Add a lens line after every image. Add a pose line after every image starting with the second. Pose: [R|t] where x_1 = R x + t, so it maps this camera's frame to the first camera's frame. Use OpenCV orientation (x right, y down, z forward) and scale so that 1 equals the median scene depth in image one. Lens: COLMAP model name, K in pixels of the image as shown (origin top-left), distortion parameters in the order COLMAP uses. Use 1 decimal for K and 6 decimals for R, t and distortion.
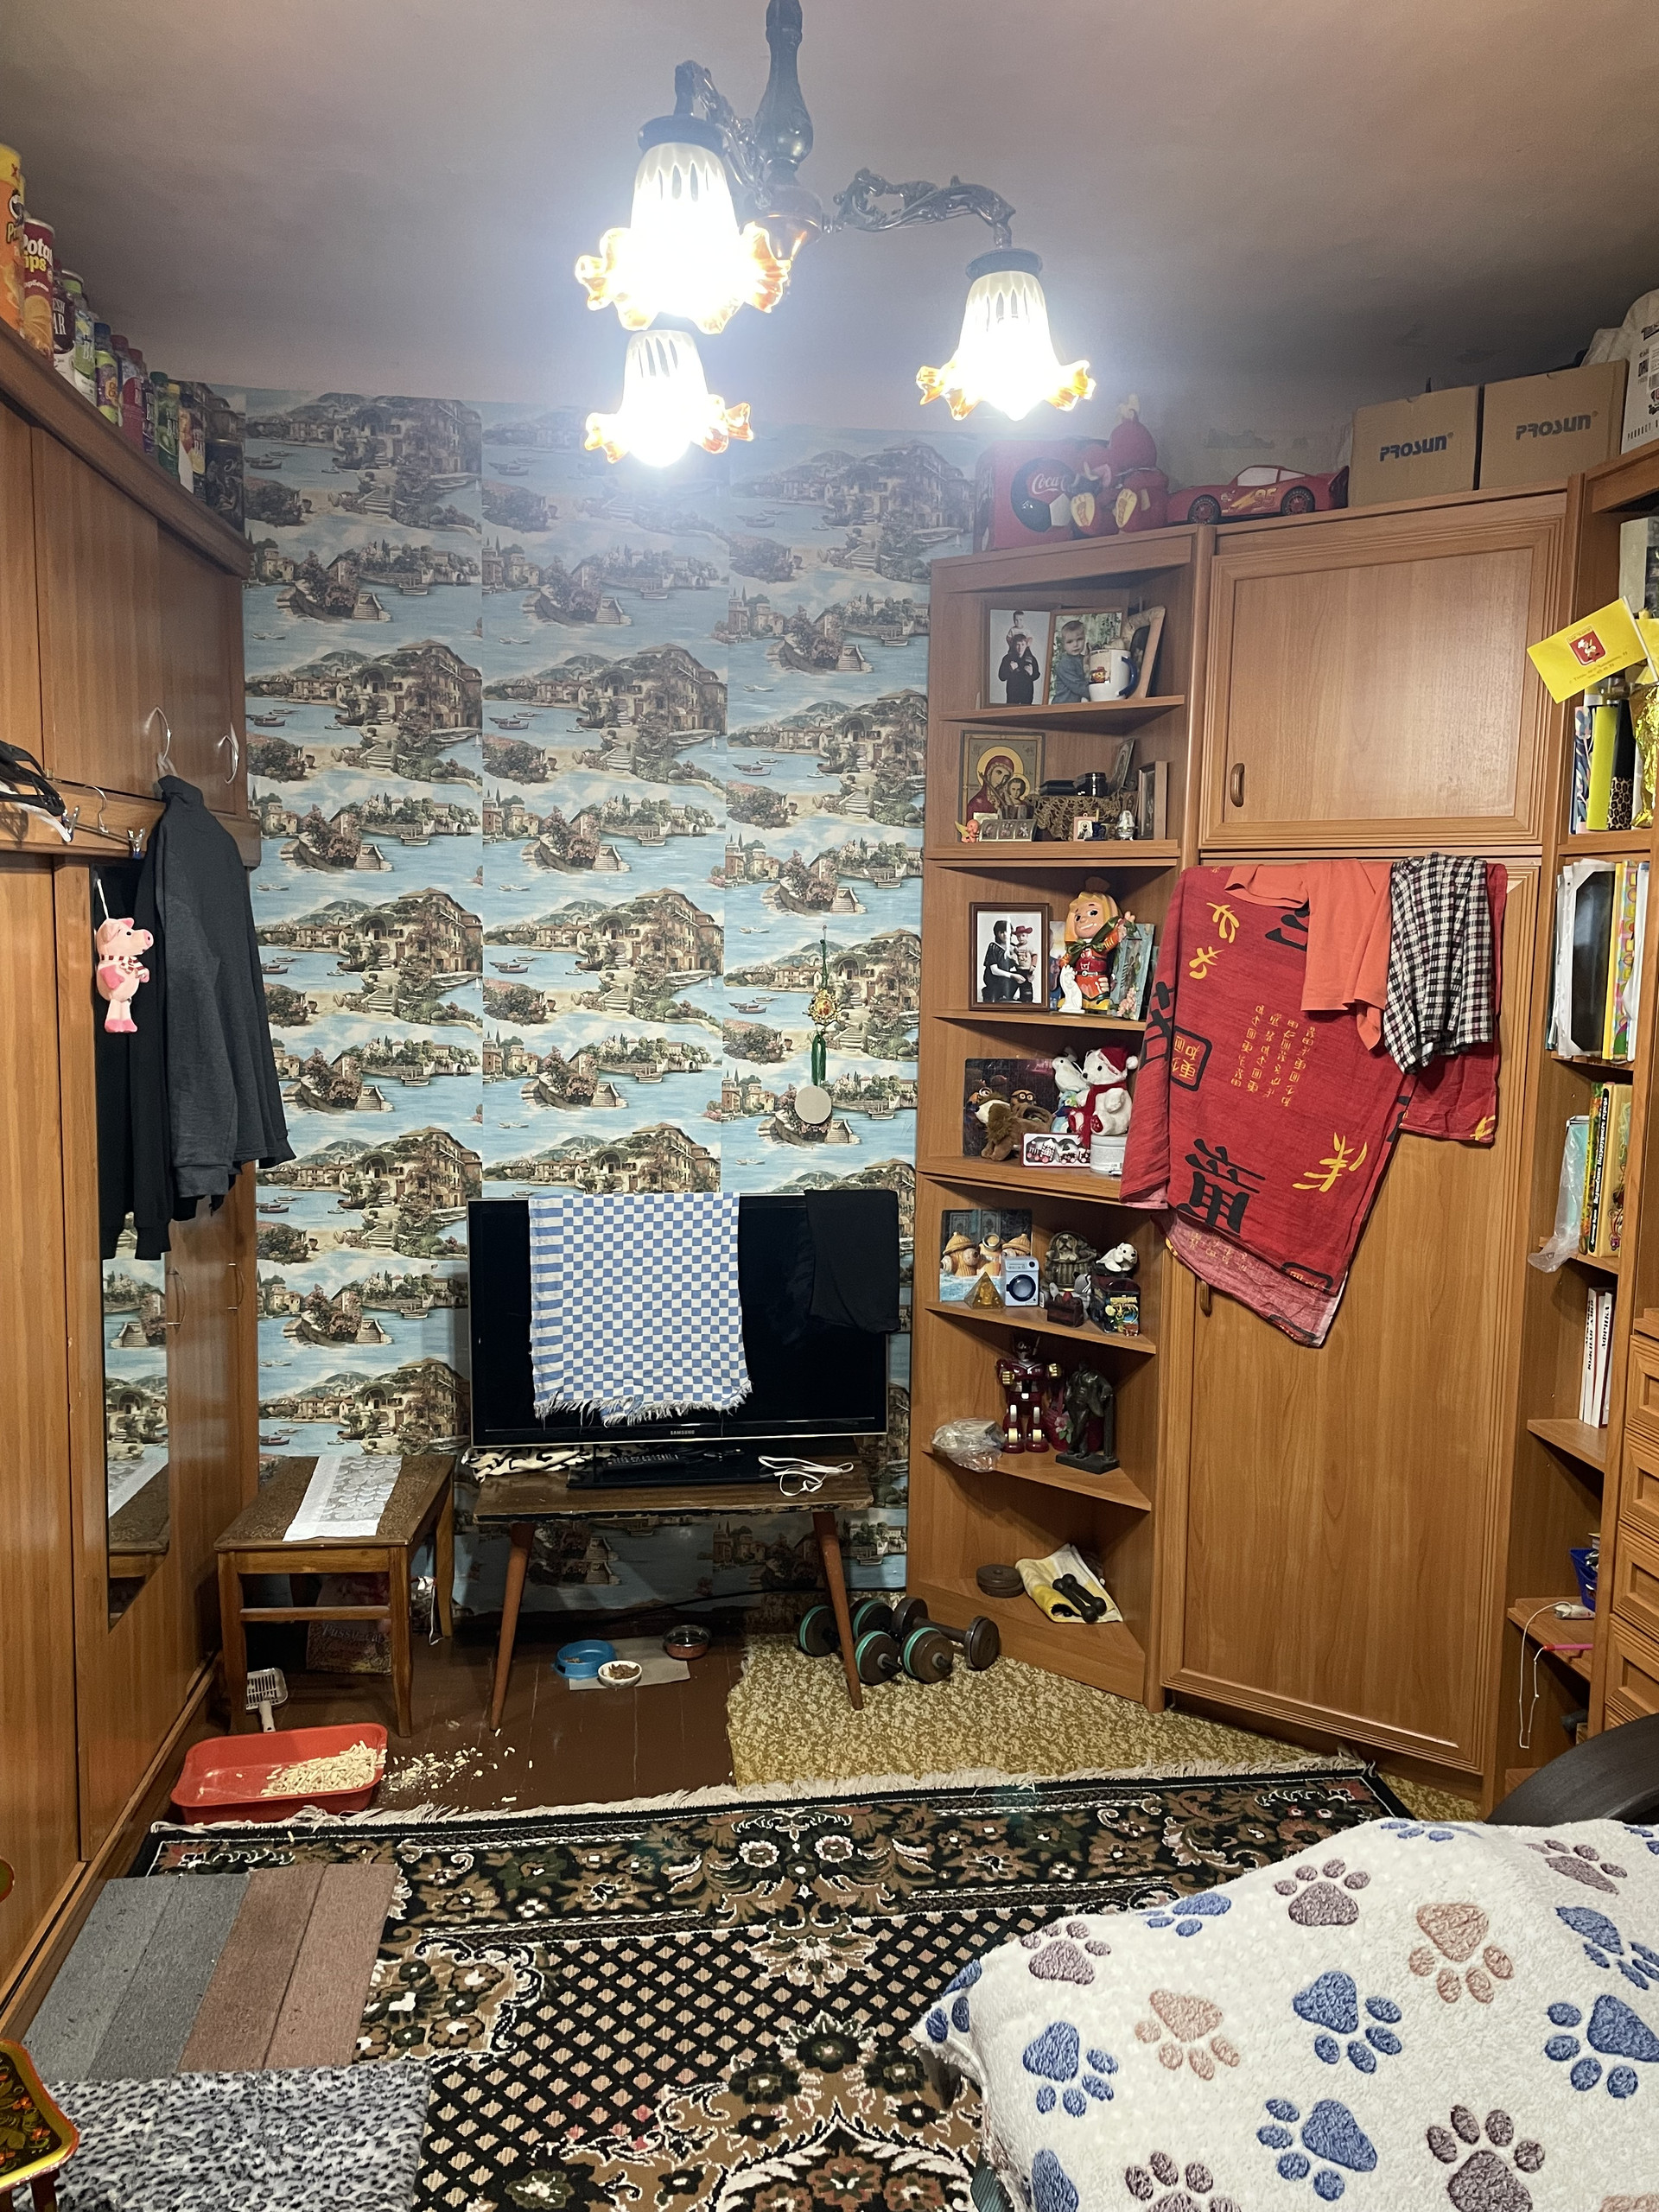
lens RADIAL K [[1663.8, 0, 828.1], [0, 1663.8, 1102.7], [0, 0, 1]] dist [0.078057, -0.107631]
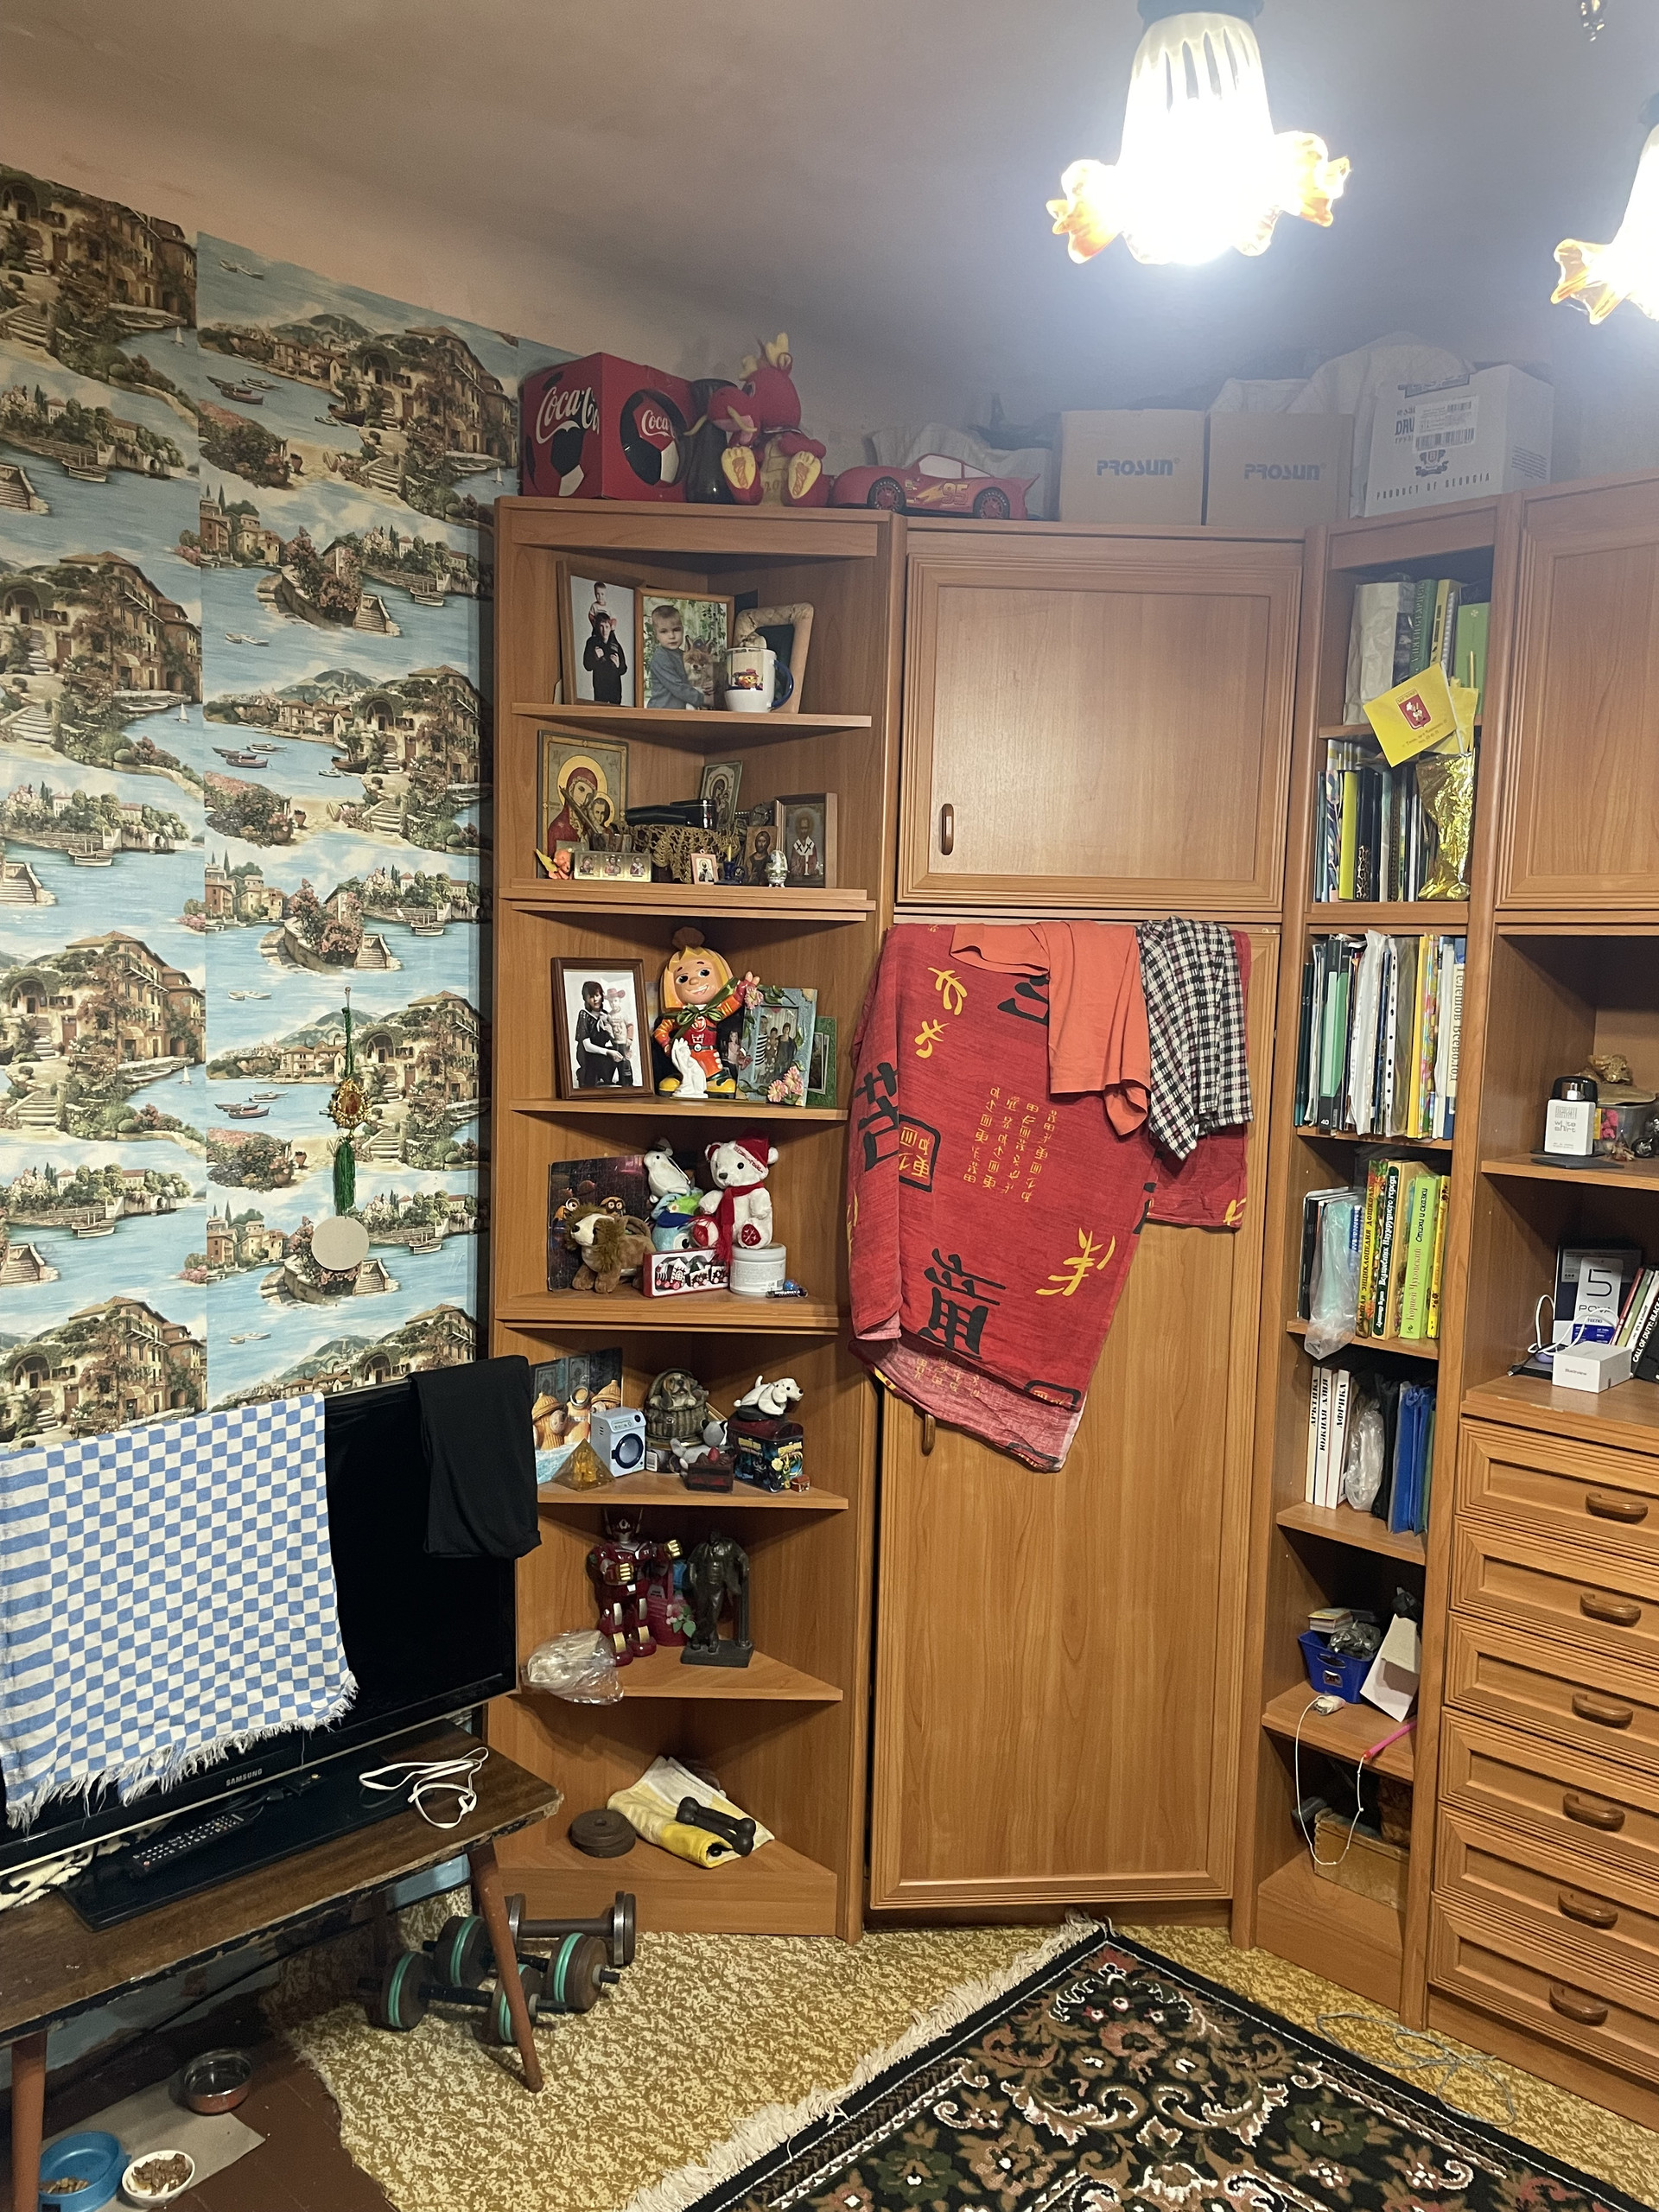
lens RADIAL K [[1663.8, 0, 834.0], [0, 1663.8, 1106.4], [0, 0, 1]] dist [0.078057, -0.107631]
pose [[0.782776, -0.052023, 0.620125, -0.299629], [0.057309, 0.998291, 0.011407, -0.055981], [-0.619659, 0.026609, 0.784420, 0.339576]]
